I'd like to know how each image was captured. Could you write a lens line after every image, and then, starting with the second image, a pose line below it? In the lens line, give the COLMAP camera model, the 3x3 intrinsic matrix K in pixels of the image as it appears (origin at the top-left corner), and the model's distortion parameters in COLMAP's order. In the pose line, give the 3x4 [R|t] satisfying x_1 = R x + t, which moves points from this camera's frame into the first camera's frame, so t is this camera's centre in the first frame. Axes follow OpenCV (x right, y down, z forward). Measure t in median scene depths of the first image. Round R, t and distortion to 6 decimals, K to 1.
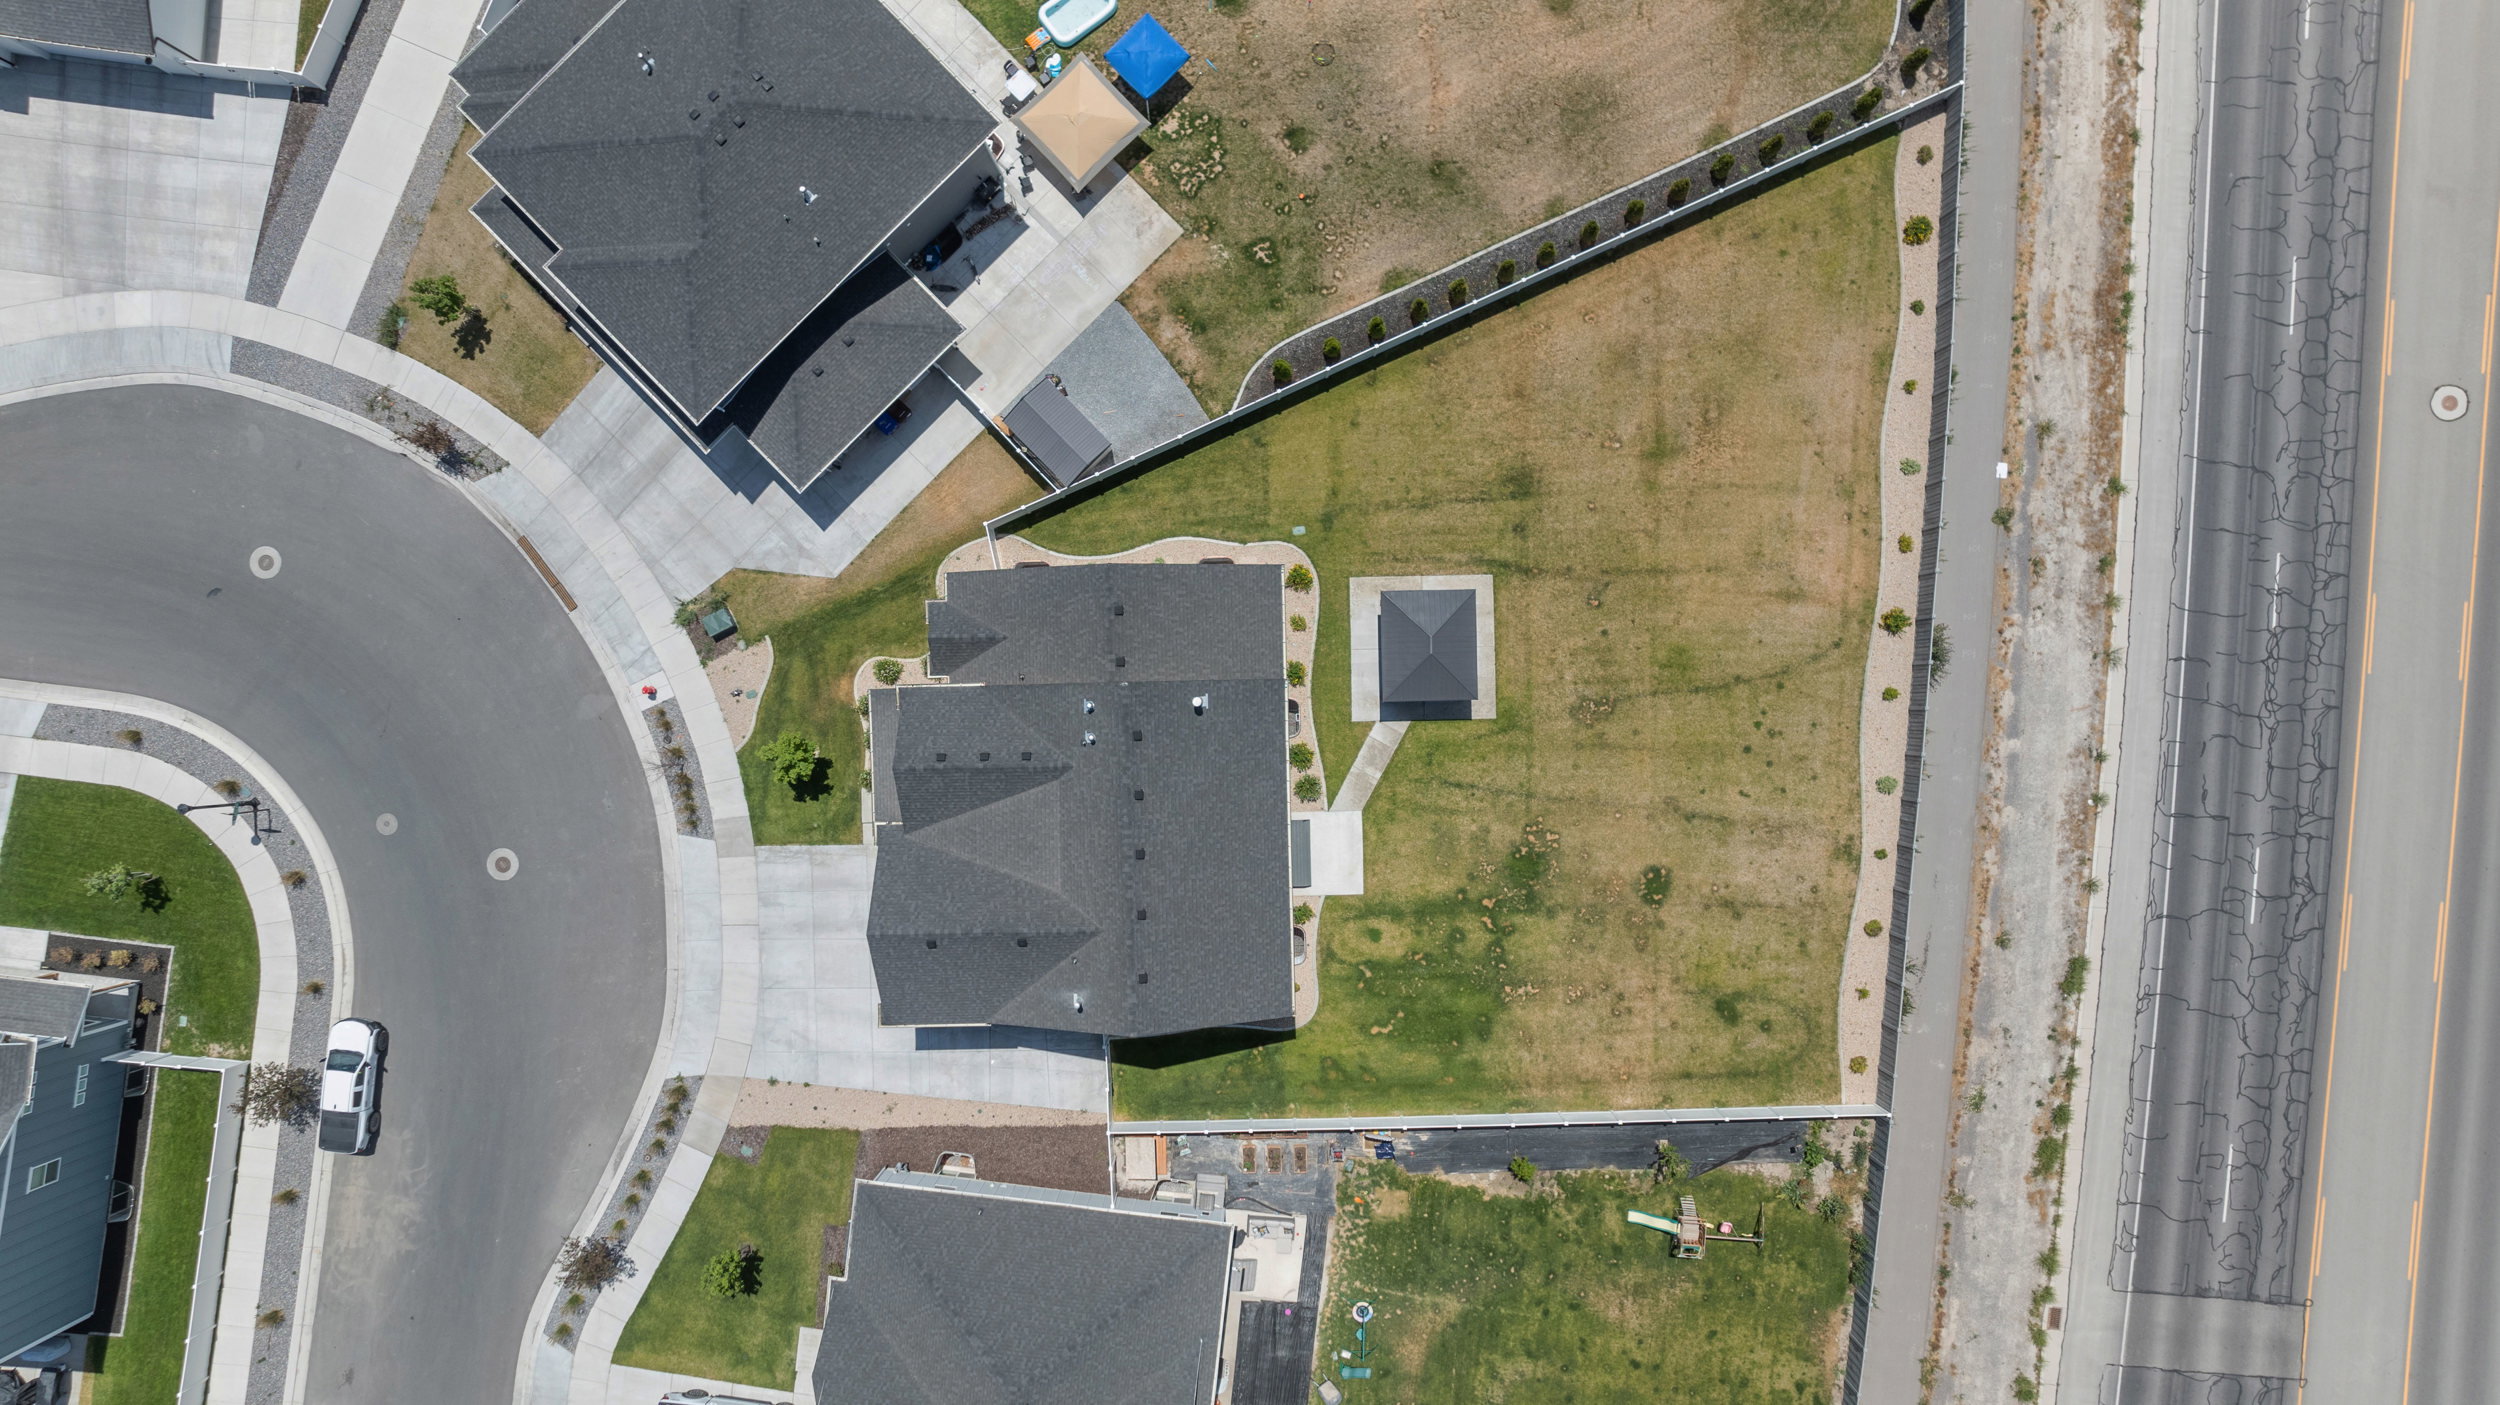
lens RADIAL K [[1726.9, 0, 1254.8], [0, 1726.9, 680.3], [0, 0, 1]] dist [-0.020132, 0.007721]
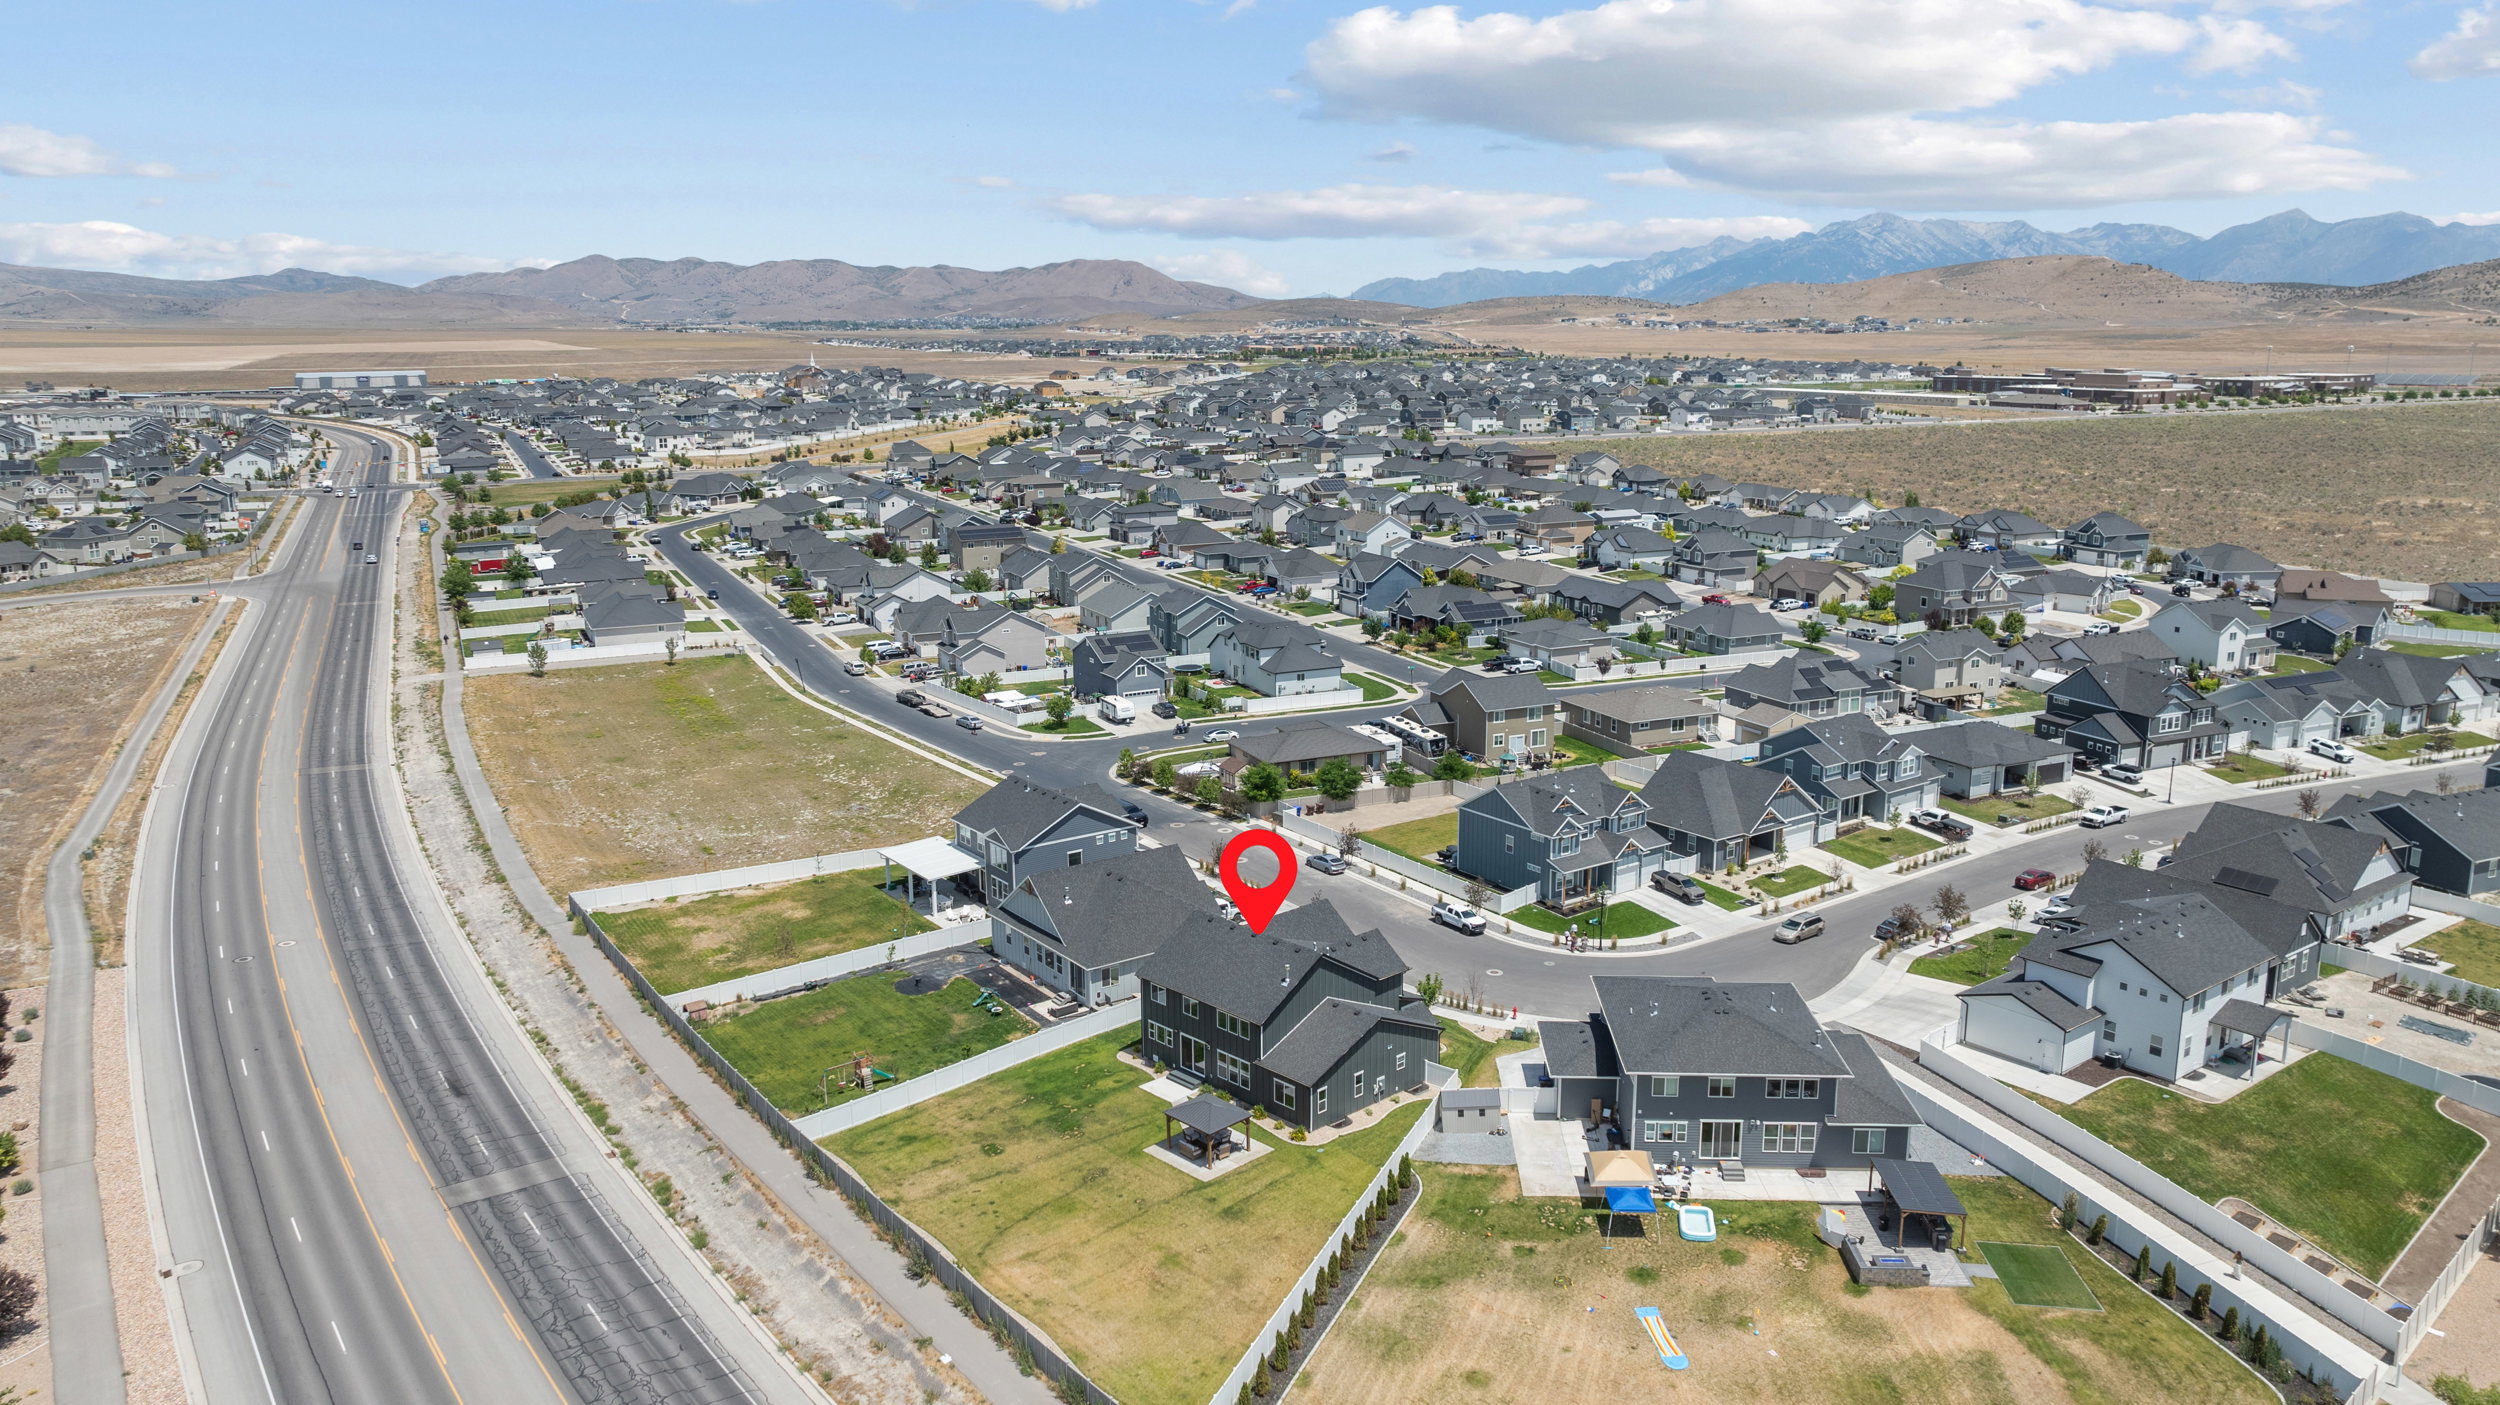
lens RADIAL K [[1751.0, 0, 1254.5], [0, 1751.0, 707.2], [0, 0, 1]] dist [-0.018524, 0.003720]
pose [[-0.738425, 0.158192, -0.655518, 1.015953], [-0.674173, -0.151831, 0.722799, -1.100809], [0.014813, 0.975665, 0.218764, 0.279427]]
